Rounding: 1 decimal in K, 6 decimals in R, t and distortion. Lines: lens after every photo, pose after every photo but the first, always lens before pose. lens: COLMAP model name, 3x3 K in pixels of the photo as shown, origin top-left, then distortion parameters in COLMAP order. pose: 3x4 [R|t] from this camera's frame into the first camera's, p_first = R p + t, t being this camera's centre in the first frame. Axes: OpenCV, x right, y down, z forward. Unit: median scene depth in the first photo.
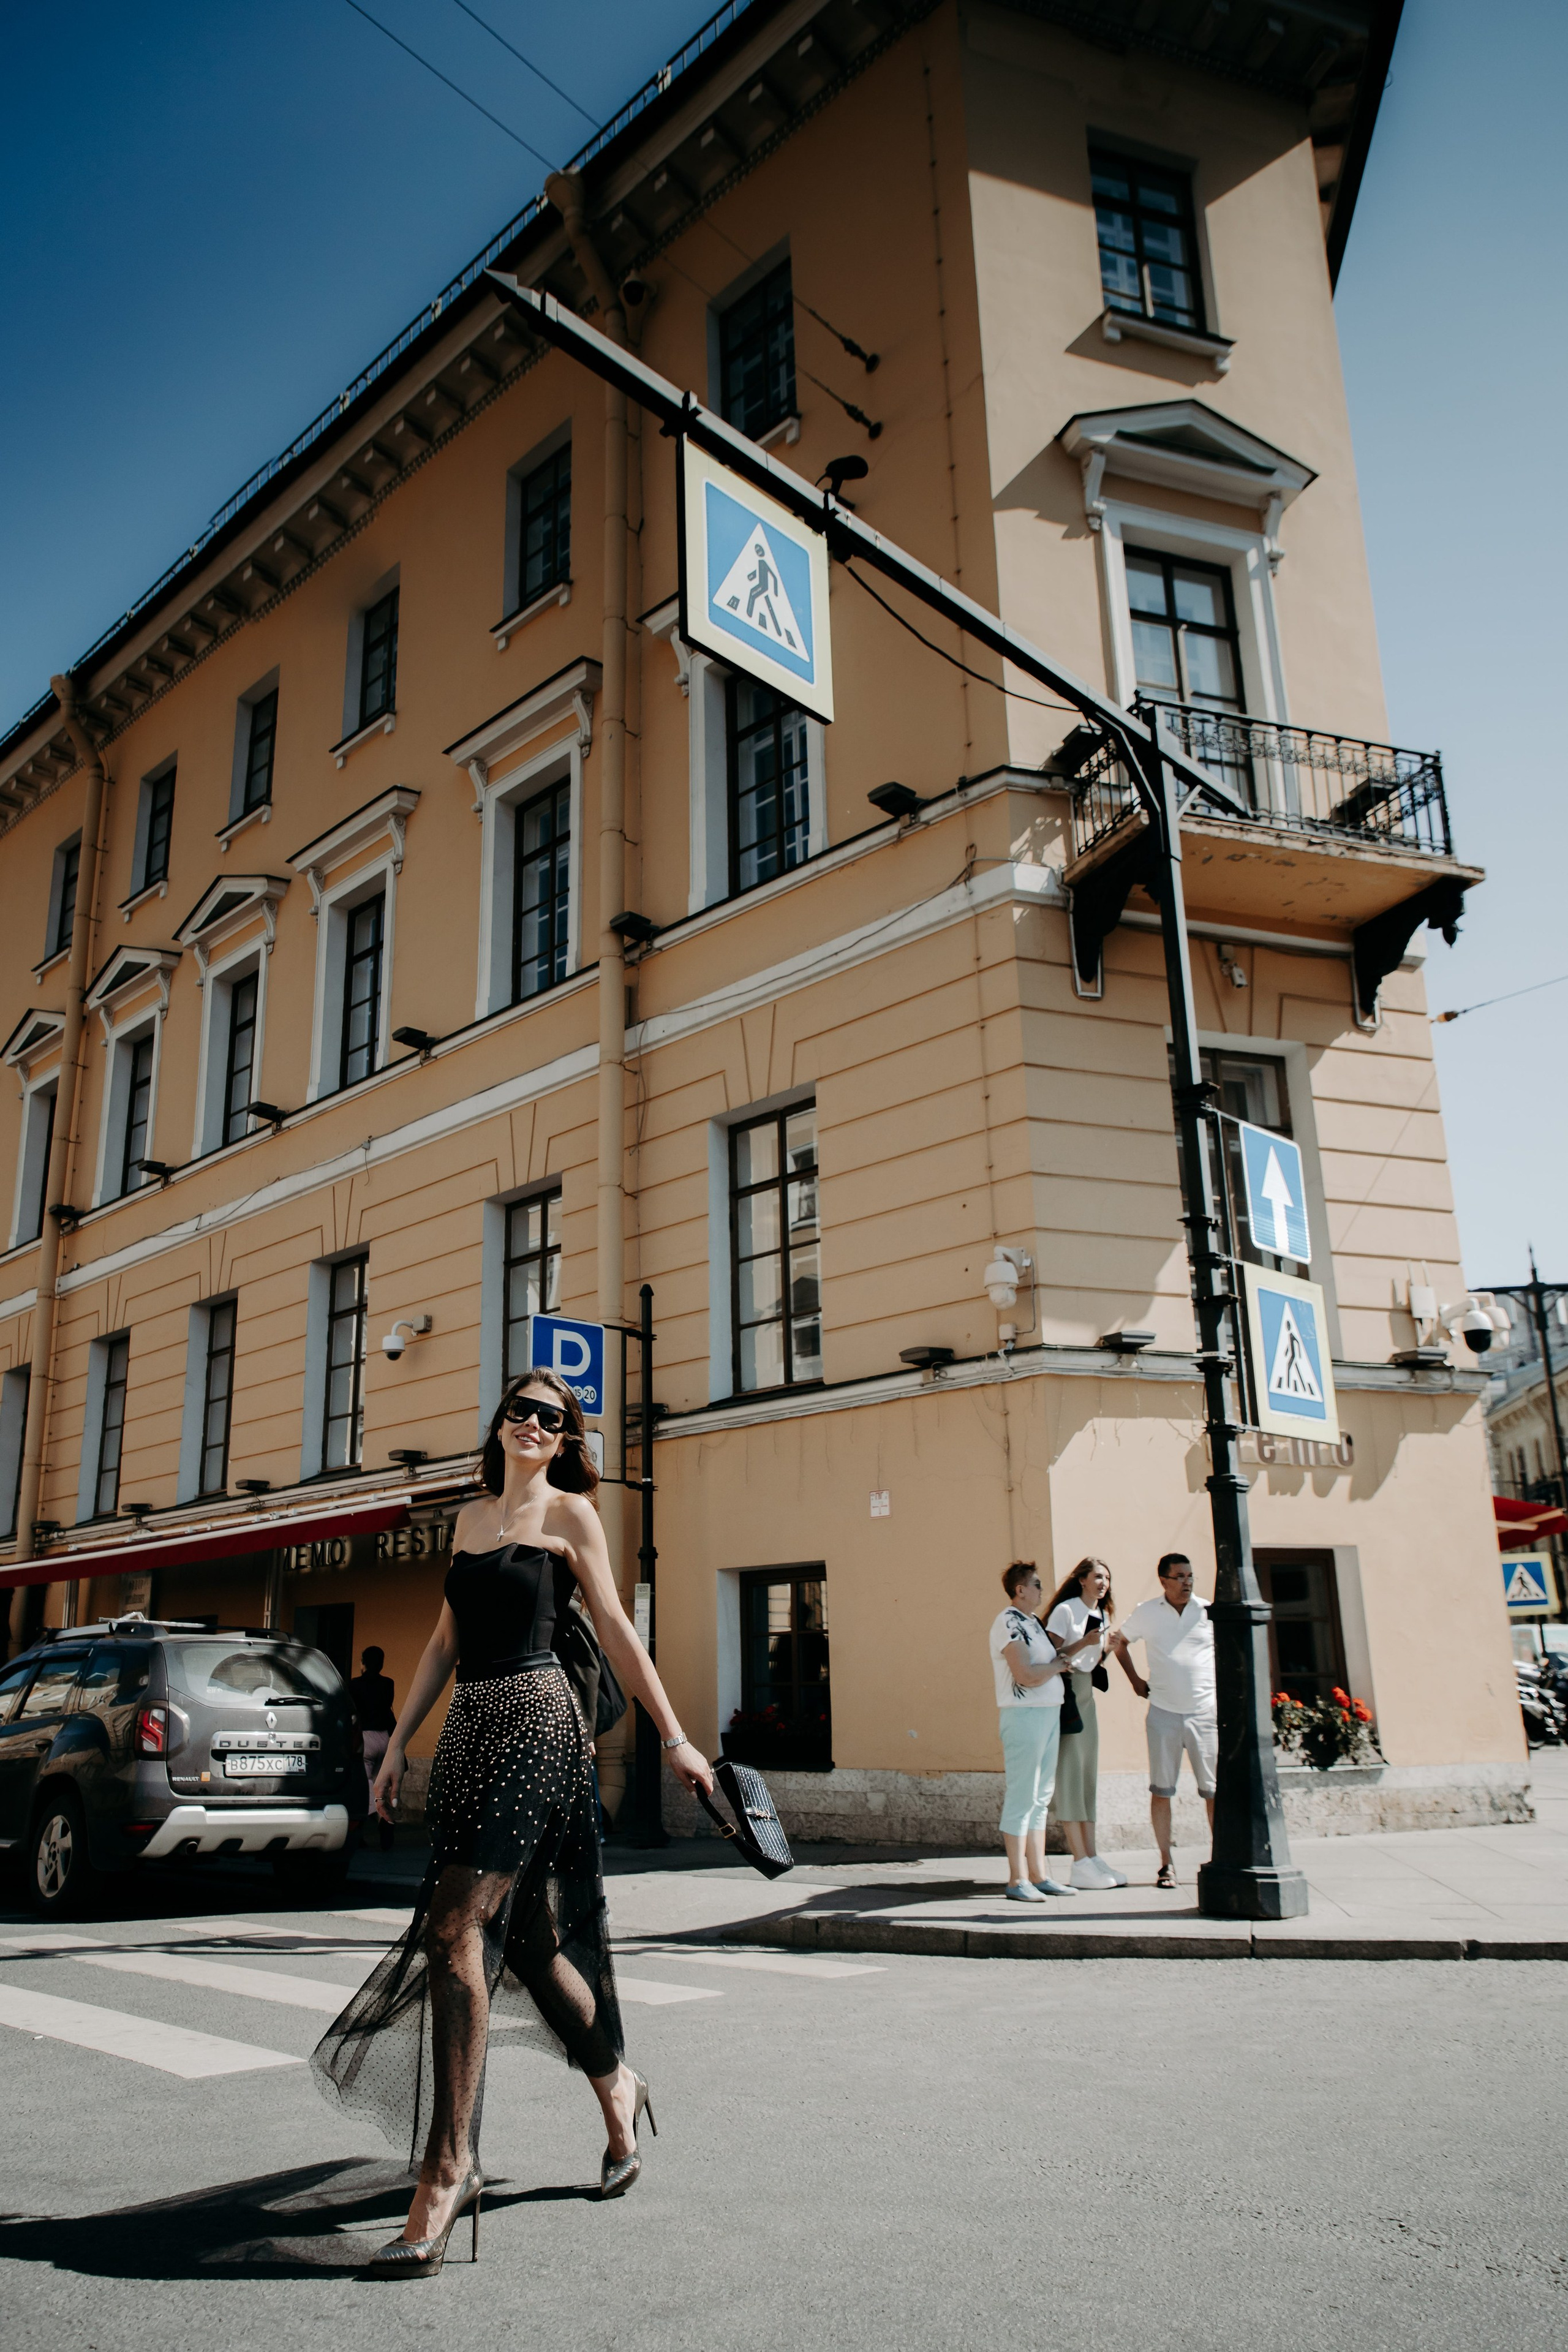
lens RADIAL K [[1711.0, 0, 716.2], [0, 1711.0, 1193.5], [0, 0, 1]] dist [-0.002120, 0.004435]
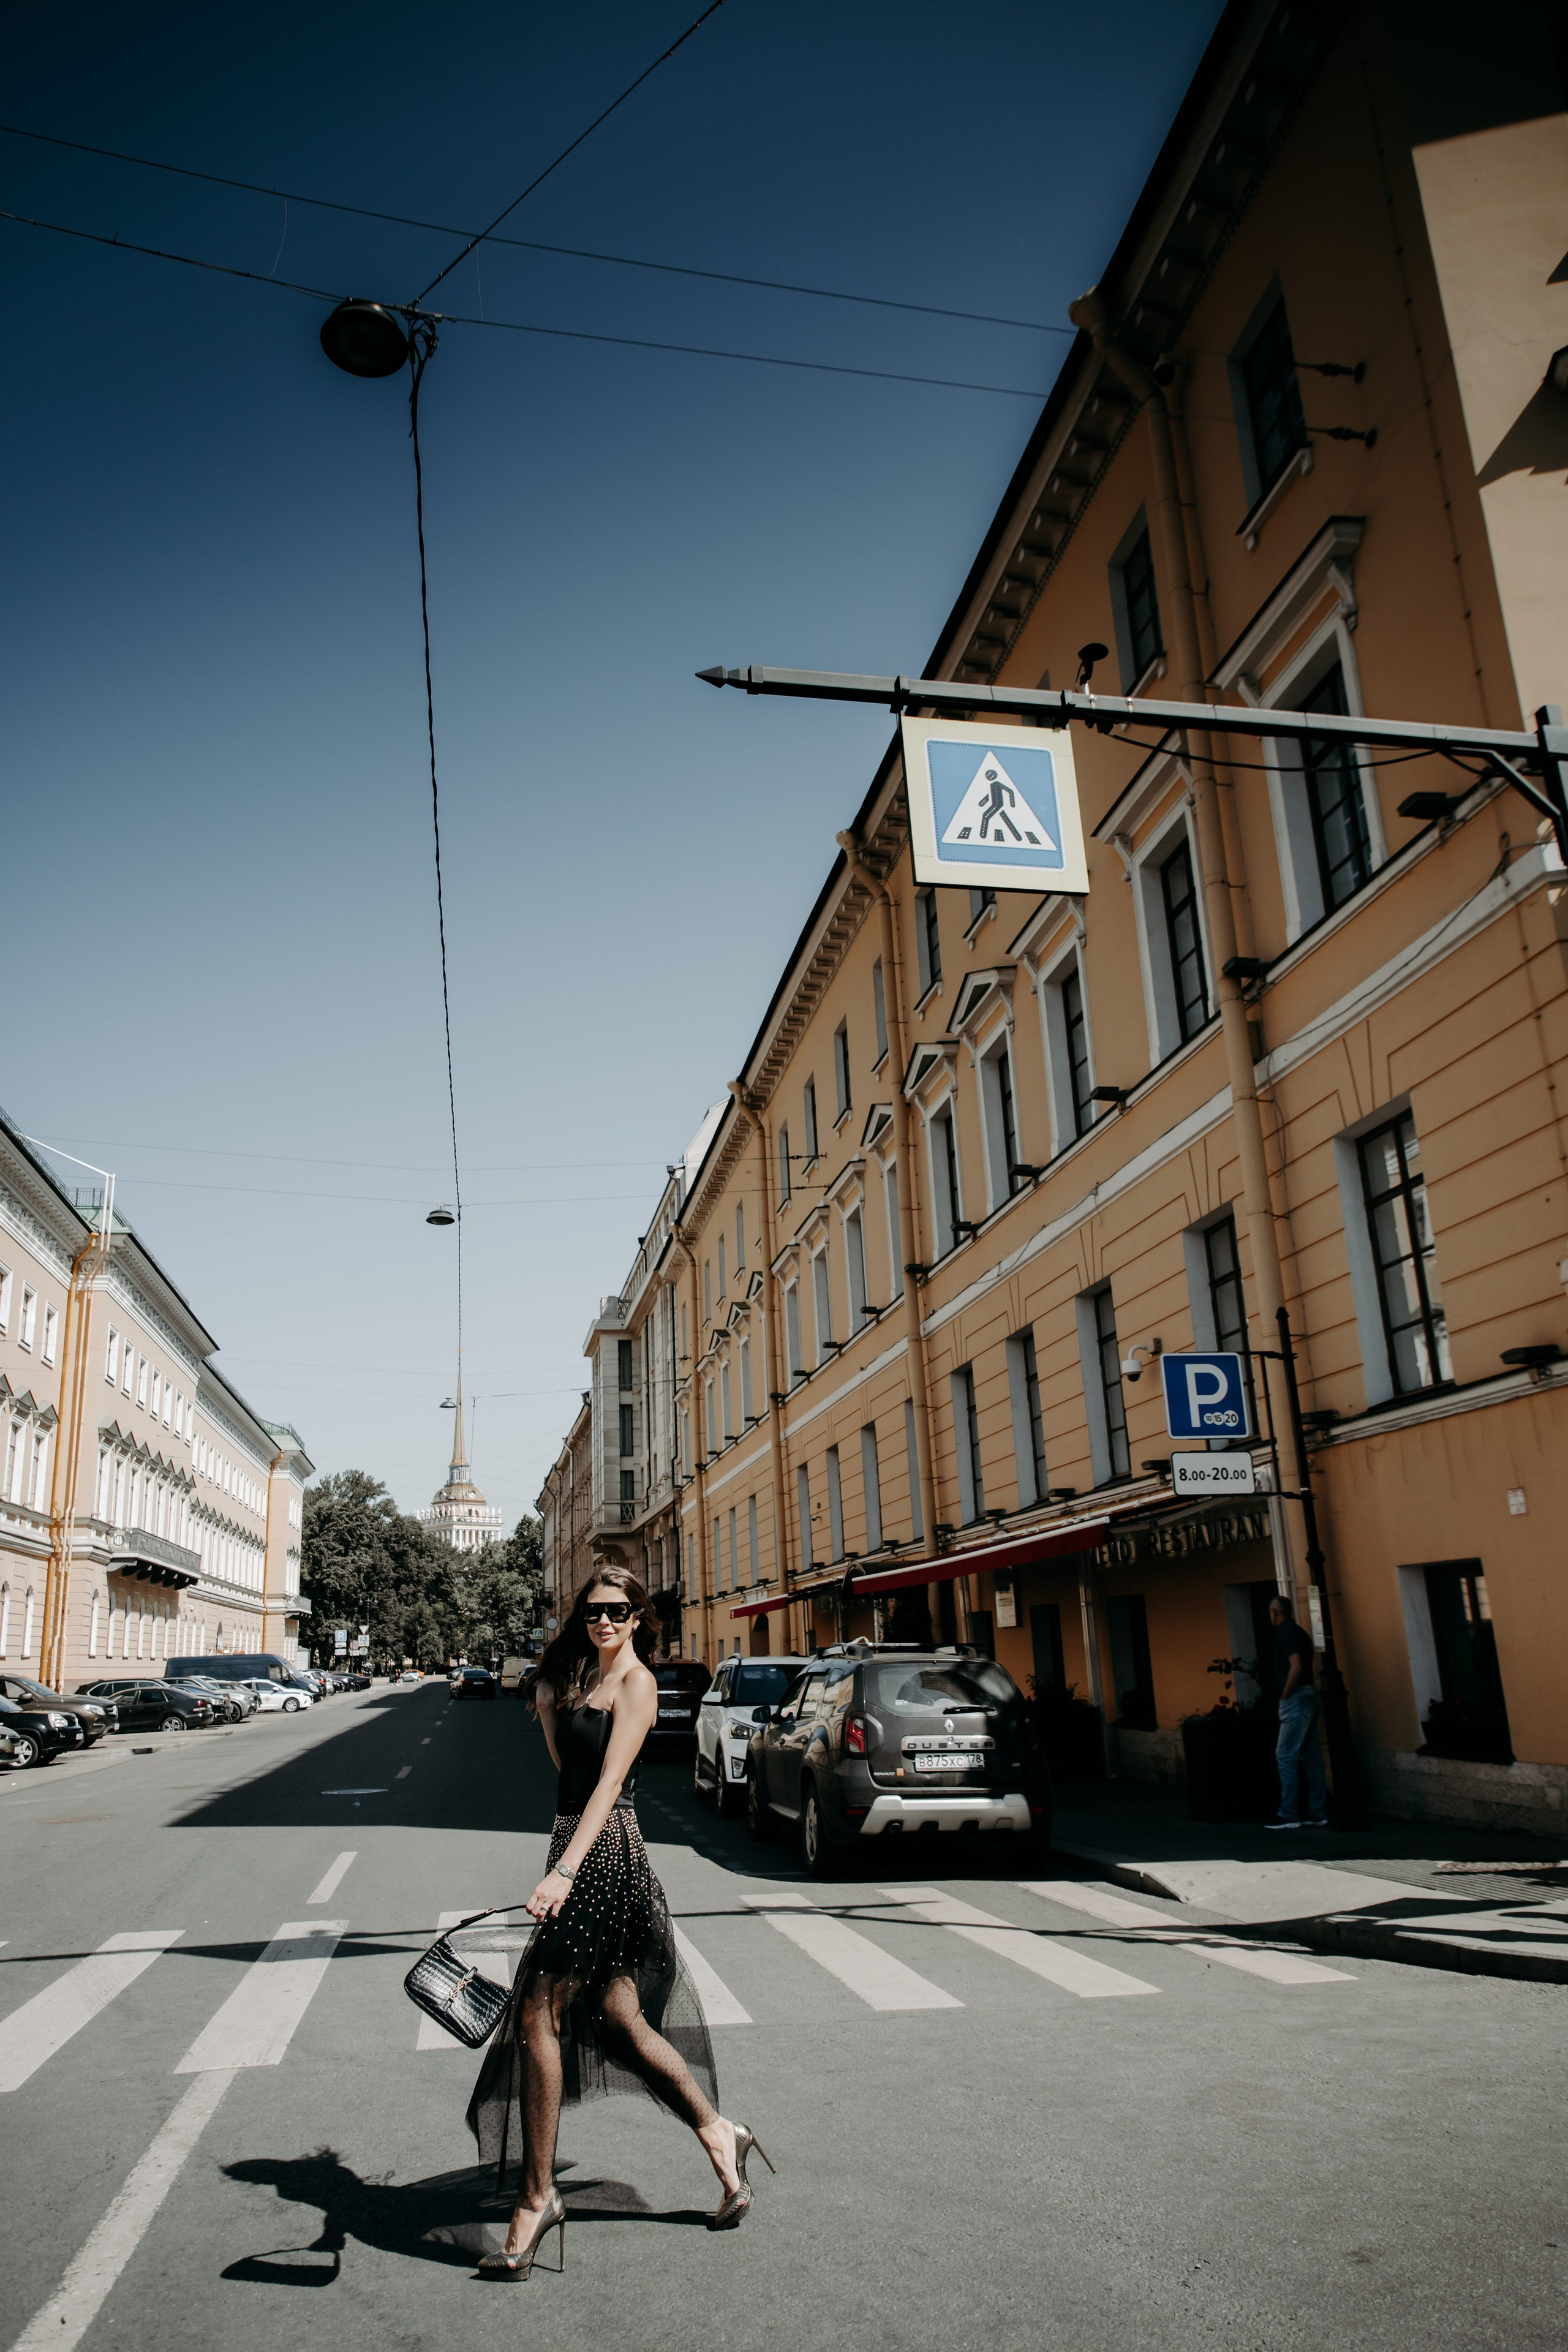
lens RADIAL K [[1583.2, 0, 760.7], [0, 1583.2, 1194.1], [0, 0, 1]] dist [0.004171, 0.002109]
pose [[0.837274, -0.172862, -0.518740, 0.172039], [0.182063, 0.982712, -0.033615, -0.034515], [0.515583, -0.066298, 0.854271, -0.016805]]
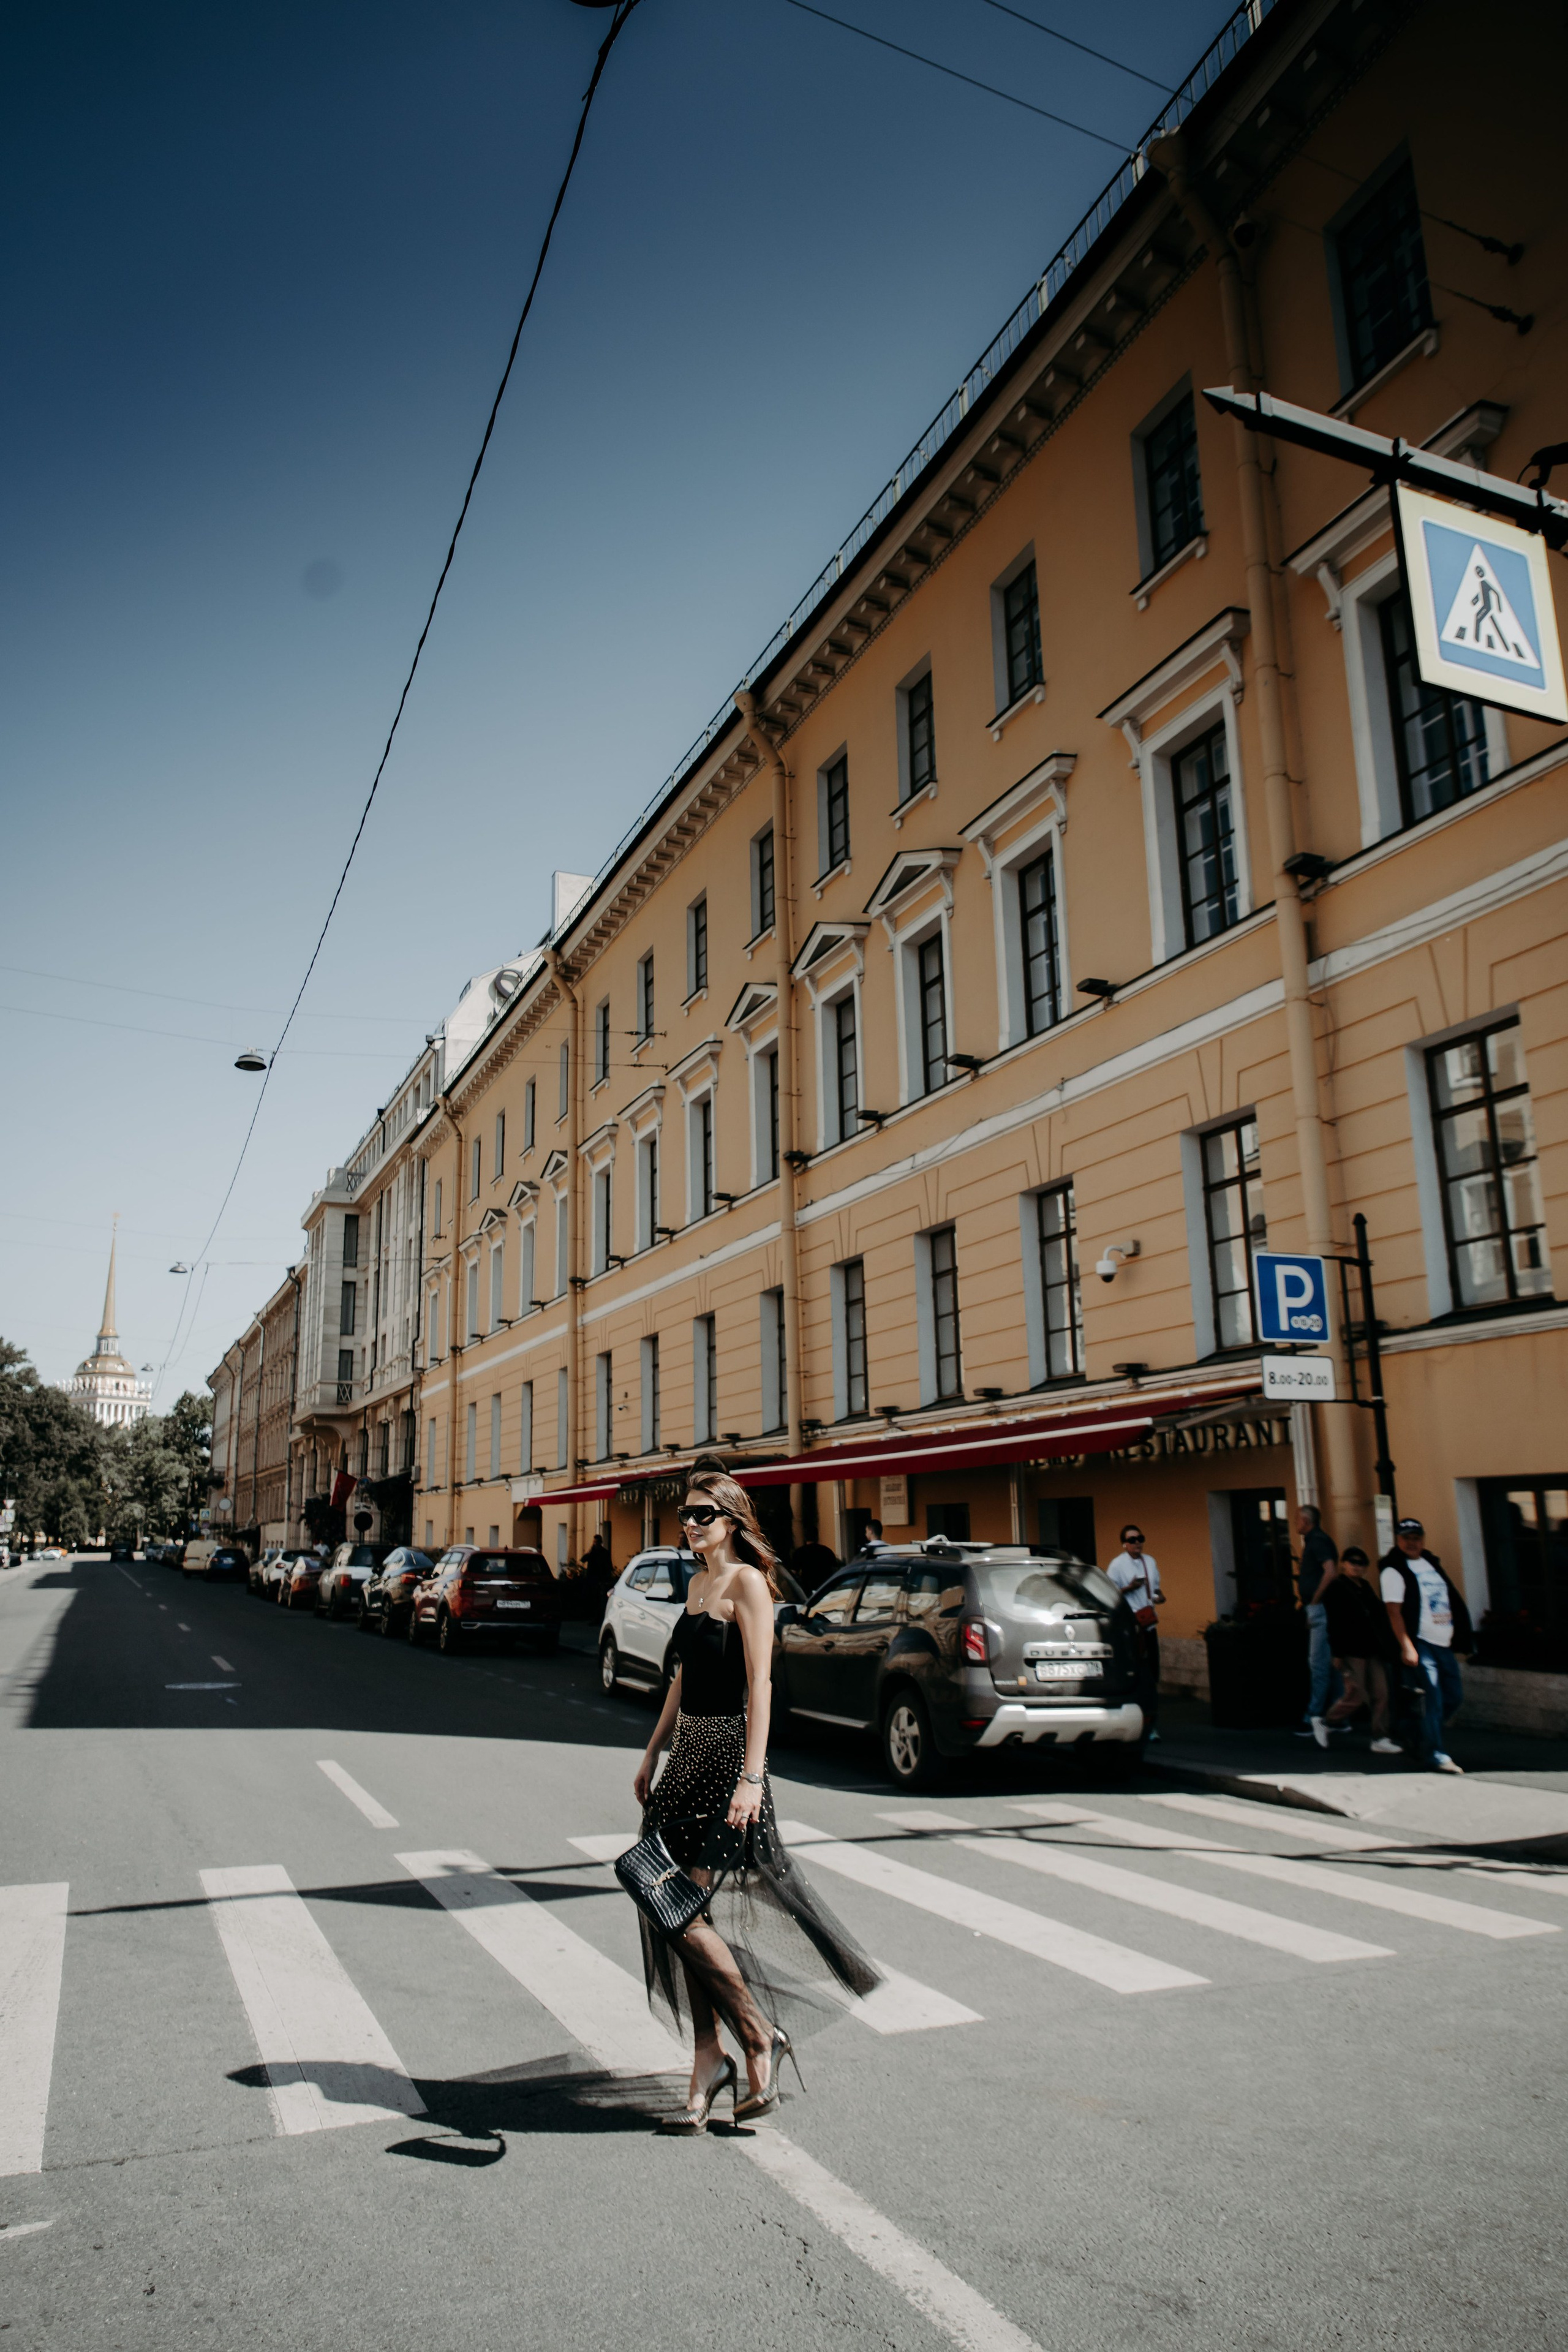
lens RADIAL K [[1582.9, 0, 775.9], [0, 1582.9, 1175.0], [0, 0, 1]] dist [-0.003035, 0.002274]
pose [[0.935037, -0.080499, -0.345290, -0.030169], [0.103108, 0.993531, 0.047590, -0.042982], [0.339225, -0.080100, 0.937289, -0.029640]]
